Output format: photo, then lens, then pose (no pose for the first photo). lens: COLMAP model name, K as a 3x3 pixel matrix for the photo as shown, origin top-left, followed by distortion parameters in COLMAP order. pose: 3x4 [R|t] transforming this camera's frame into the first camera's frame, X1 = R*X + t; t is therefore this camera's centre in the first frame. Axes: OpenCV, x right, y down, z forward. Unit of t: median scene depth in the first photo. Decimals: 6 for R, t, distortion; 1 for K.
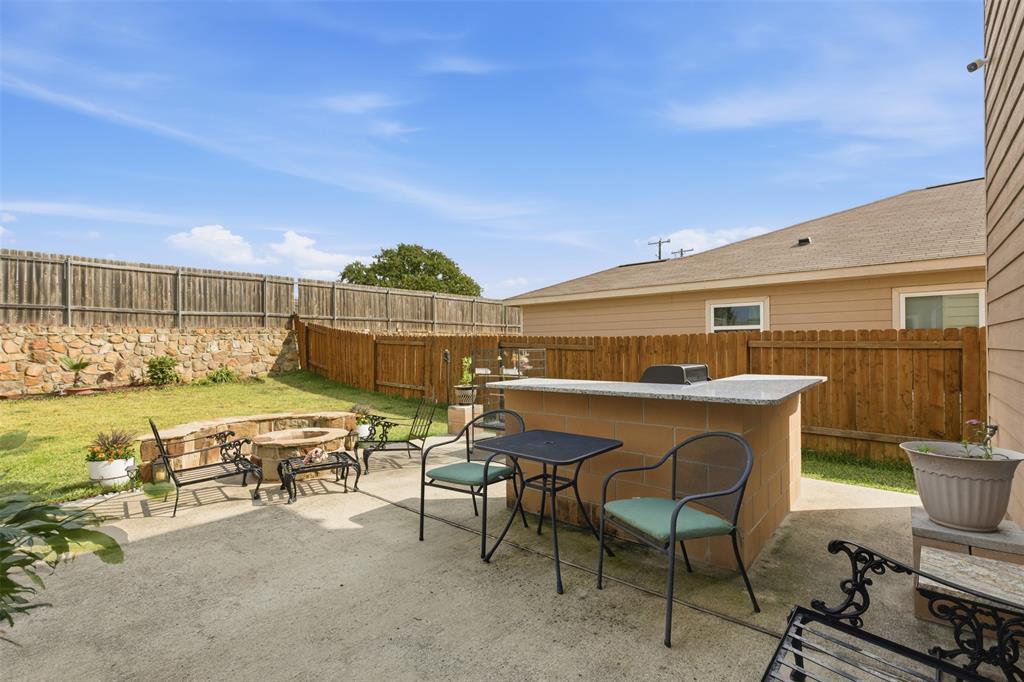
lens RADIAL K [[475.9, 0, 511.5], [0, 475.9, 343.4], [0, 0, 1]] dist [-0.004391, 0.000537]
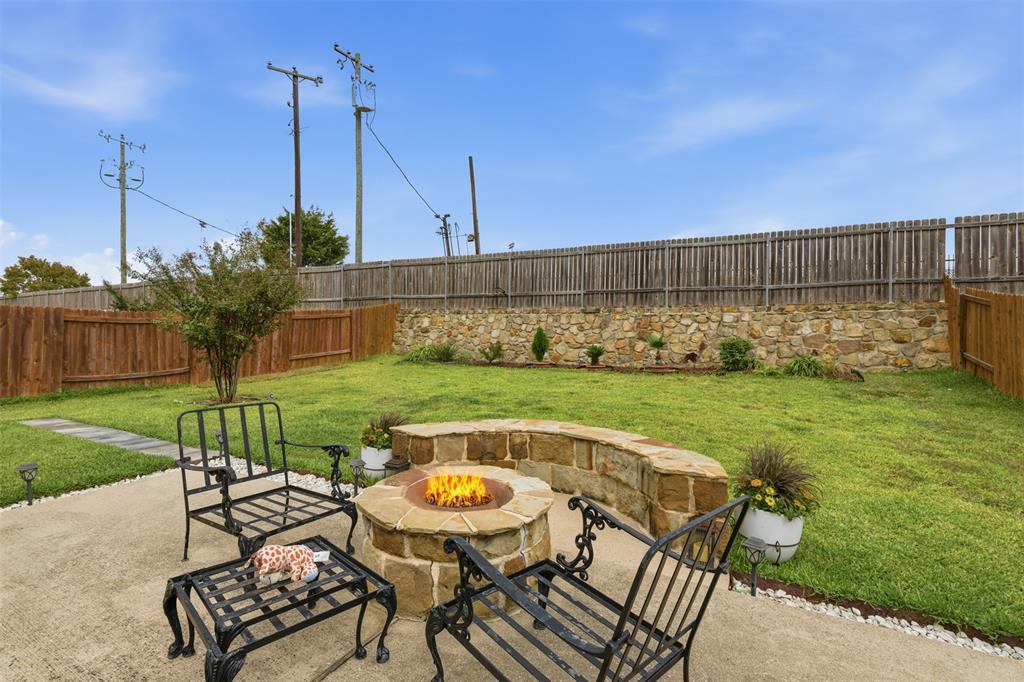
lens RADIAL K [[475.9, 0, 511.3], [0, 475.9, 337.5], [0, 0, 1]] dist [-0.004391, 0.000537]
pose [[0.226586, 0.016355, -0.973854, 0.018278], [-0.014772, 0.999802, 0.013354, 0.020540], [0.973879, 0.011360, 0.226783, 0.383238]]
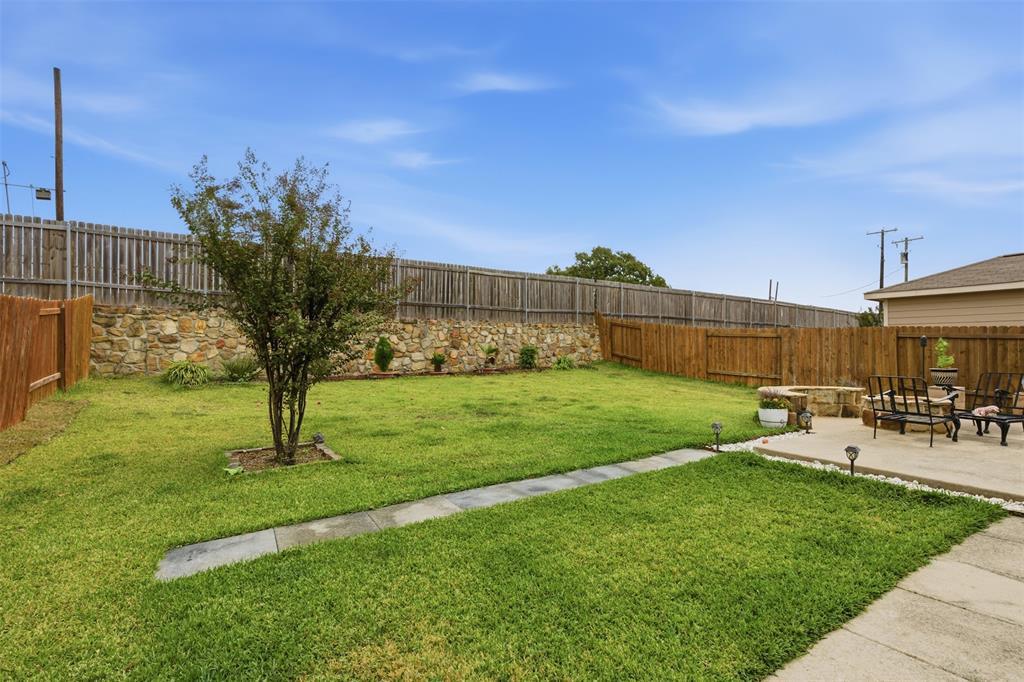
lens RADIAL K [[475.9, 0, 482.9], [0, 475.9, 341.3], [0, 0, 1]] dist [-0.004391, 0.000537]
pose [[0.960427, 0.006591, -0.278454, -0.481611], [-0.009320, 0.999921, -0.008476, 0.027174], [0.278376, 0.010735, 0.960412, -0.206918]]
